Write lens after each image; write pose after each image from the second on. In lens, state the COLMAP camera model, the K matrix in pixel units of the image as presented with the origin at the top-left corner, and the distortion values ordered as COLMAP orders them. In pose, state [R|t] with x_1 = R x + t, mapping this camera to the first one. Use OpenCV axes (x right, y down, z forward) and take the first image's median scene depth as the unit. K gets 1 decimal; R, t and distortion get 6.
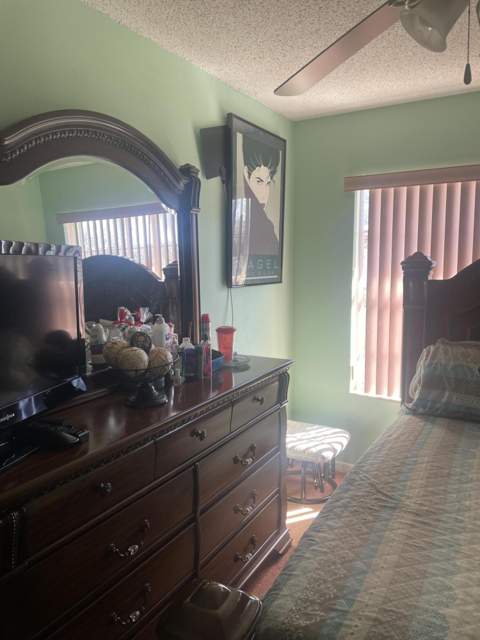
lens RADIAL K [[456.2, 0, 240.0], [0, 456.2, 320.0], [0, 0, 1]] dist [0.004616, -0.068369]
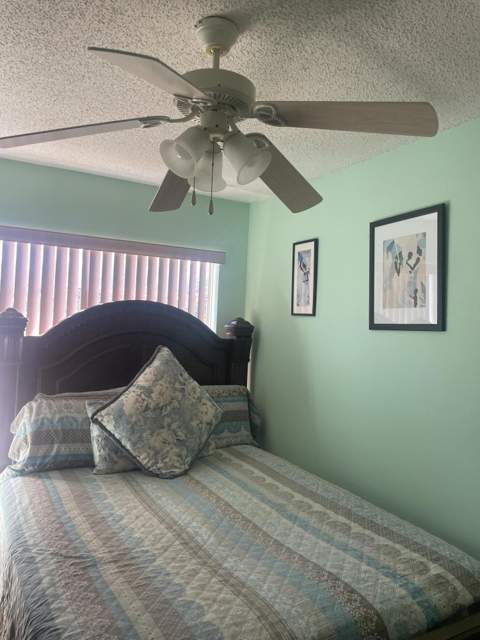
lens RADIAL K [[456.2, 0, 240.0], [0, 456.2, 320.0], [0, 0, 1]] dist [0.004616, -0.068369]
pose [[0.510651, 0.019852, 0.859559, -0.229649], [0.067788, 0.995692, -0.063268, -0.031122], [-0.857112, 0.090576, 0.507105, 0.086784]]
